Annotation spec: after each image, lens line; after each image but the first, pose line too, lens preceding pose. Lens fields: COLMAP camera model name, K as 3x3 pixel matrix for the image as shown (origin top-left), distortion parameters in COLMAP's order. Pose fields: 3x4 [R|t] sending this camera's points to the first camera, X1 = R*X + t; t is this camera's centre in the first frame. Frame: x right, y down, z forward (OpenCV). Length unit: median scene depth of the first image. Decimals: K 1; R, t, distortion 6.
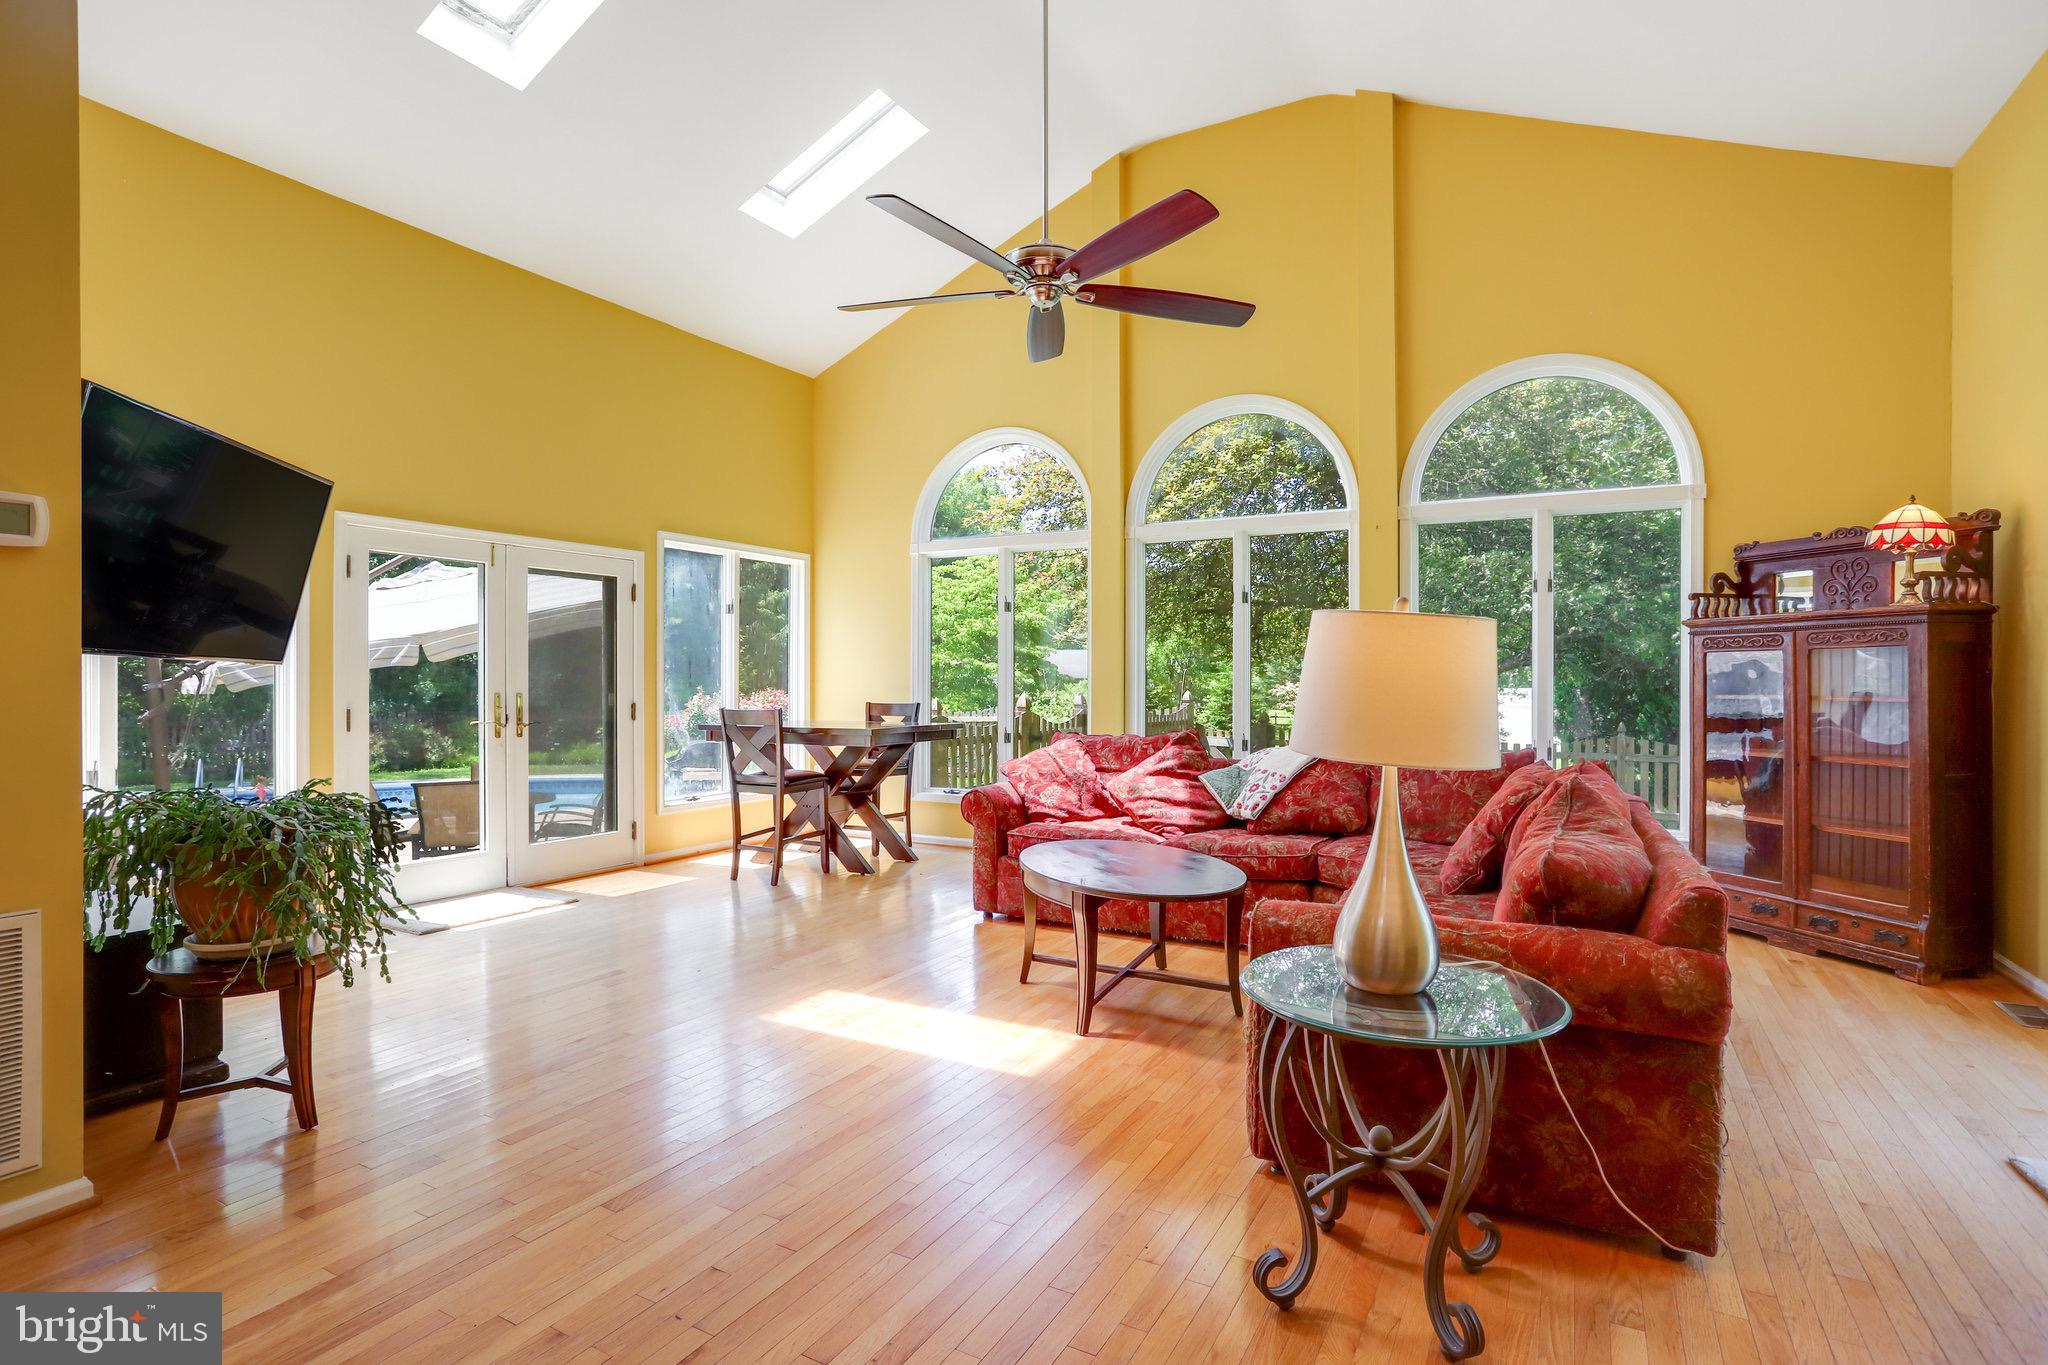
lens RADIAL K [[999.0, 0, 1024.0], [0, 999.0, 682.5], [0, 0, 1]] dist [-0.066599, 0.036548]
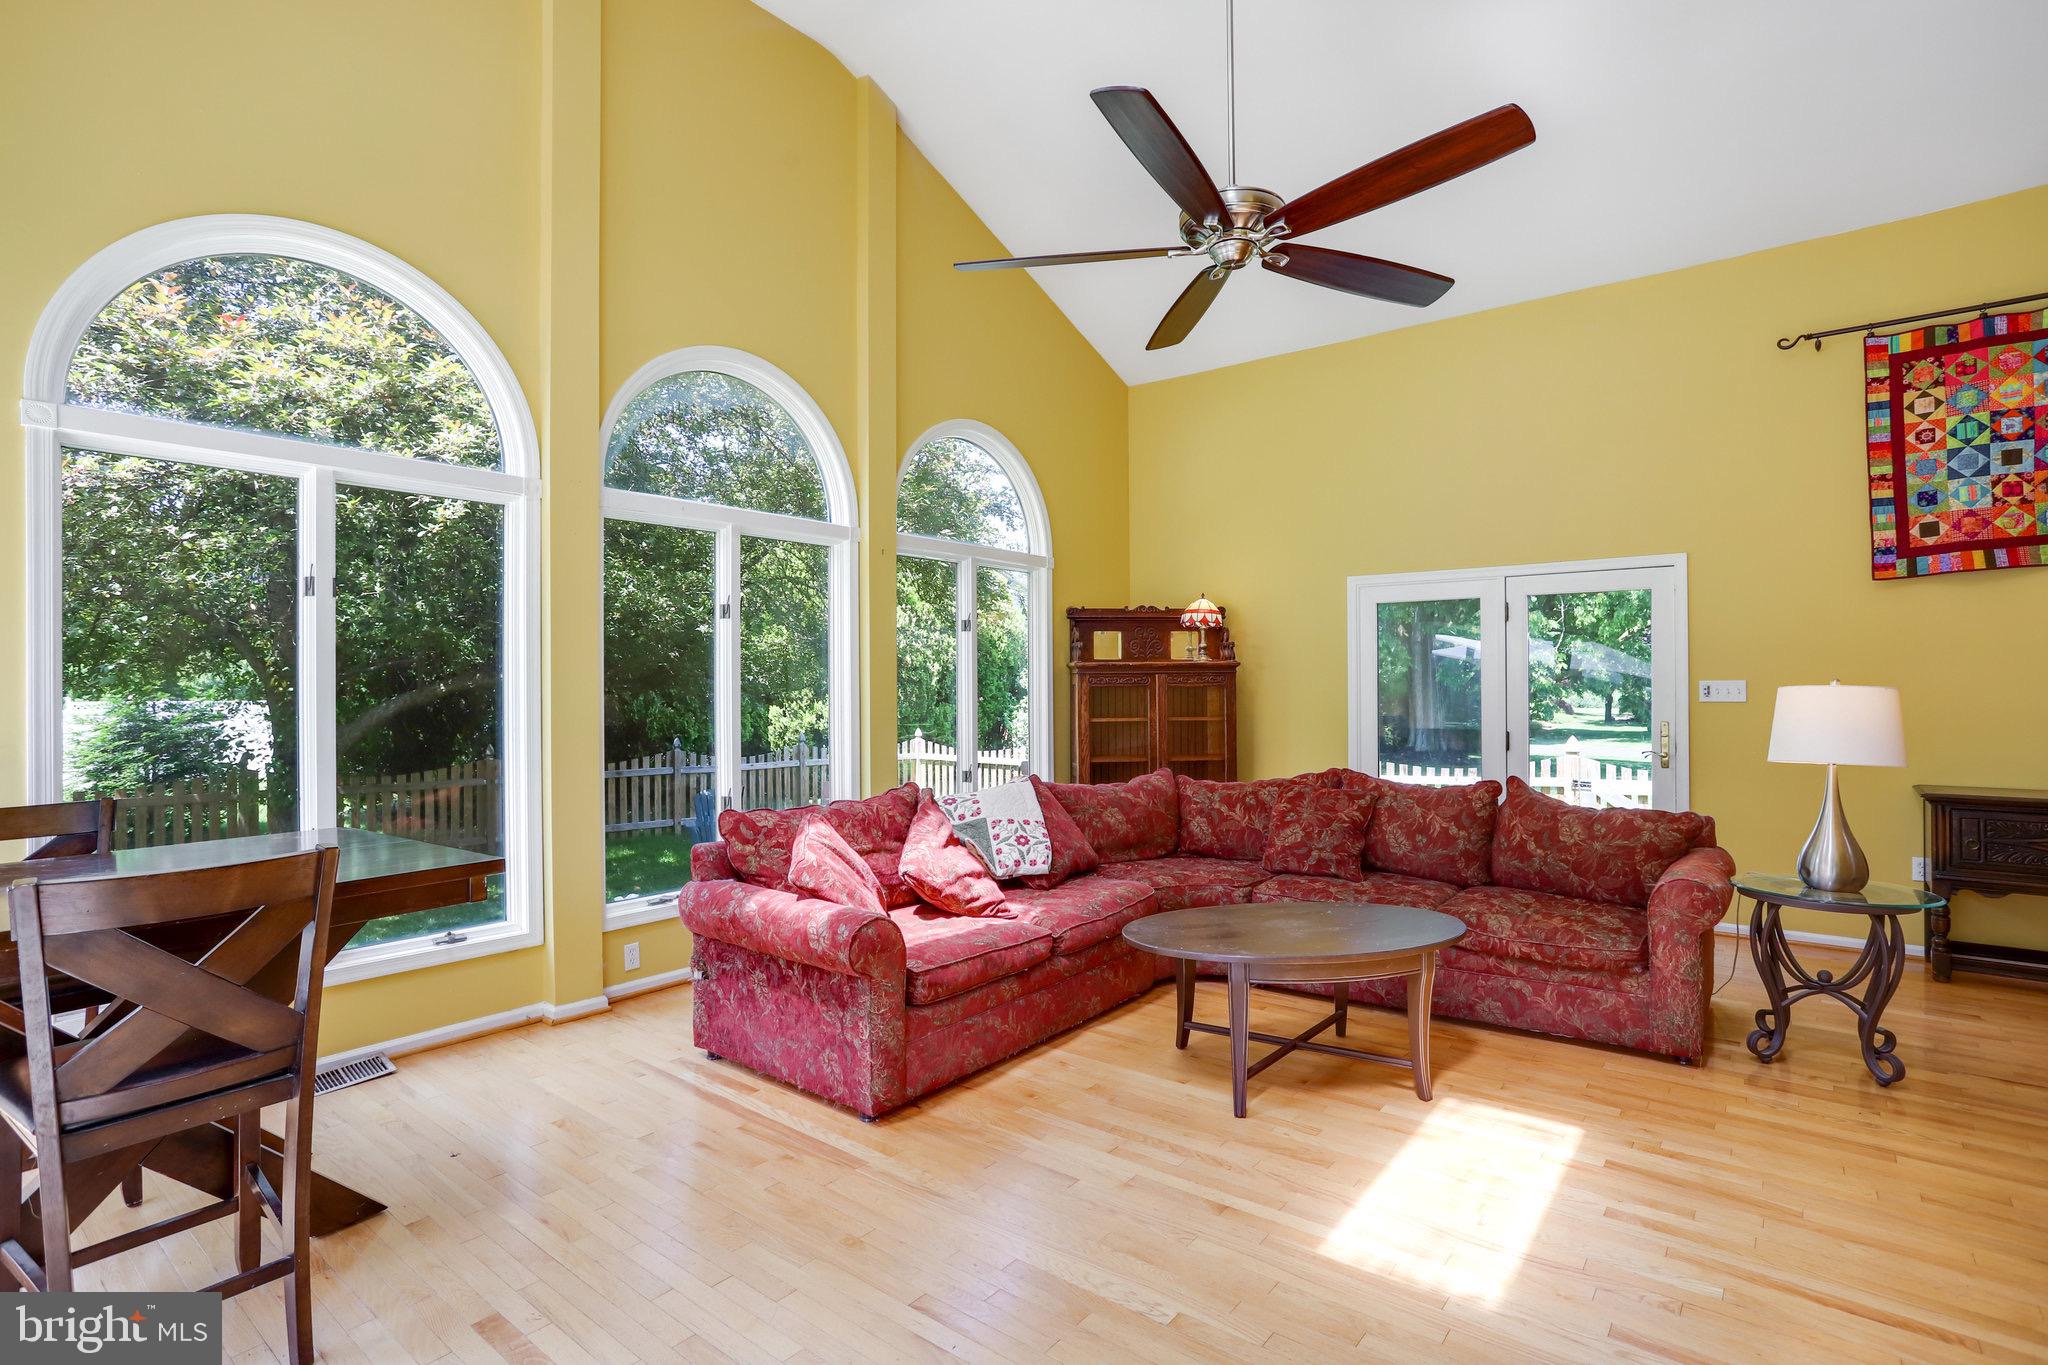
lens RADIAL K [[982.1, 0, 1019.7], [0, 982.1, 680.3], [0, 0, 1]] dist [-0.032601, 0.017527]
pose [[0.162821, -0.003480, 0.986650, -0.727848], [0.005861, 0.999980, 0.002560, -0.047135], [-0.986638, 0.005366, 0.162838, 0.951987]]
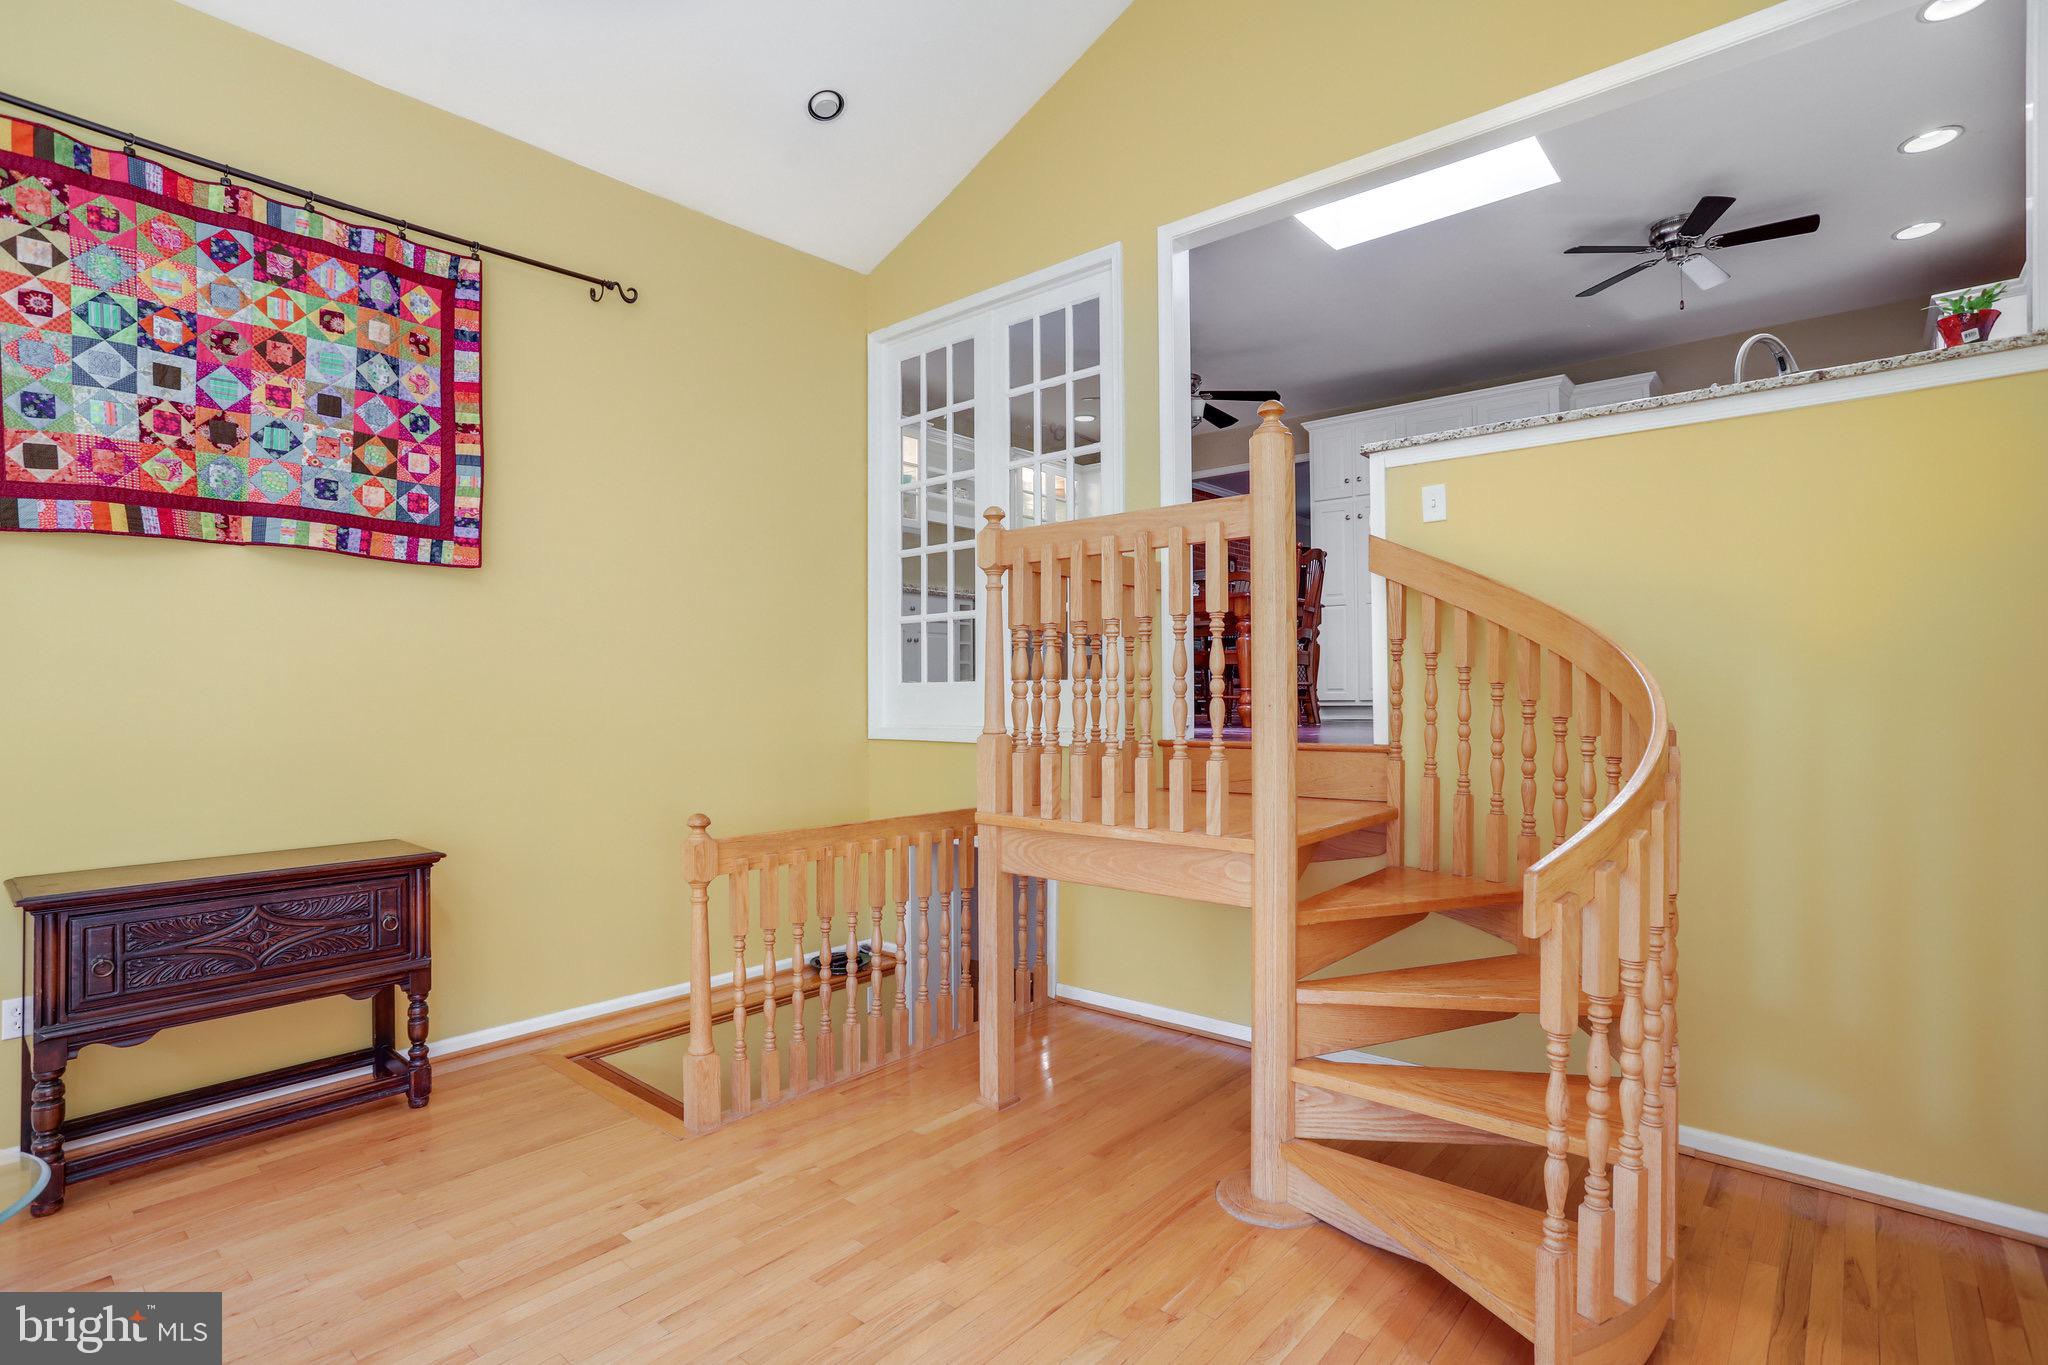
lens RADIAL K [[1007.4, 0, 1043.3], [0, 1007.4, 681.9], [0, 0, 1]] dist [-0.032604, 0.017603]
pose [[-0.982118, 0.003739, 0.188231, -0.305601], [0.000918, 0.999886, -0.015070, -0.042408], [-0.188266, -0.014628, -0.982009, 0.665777]]
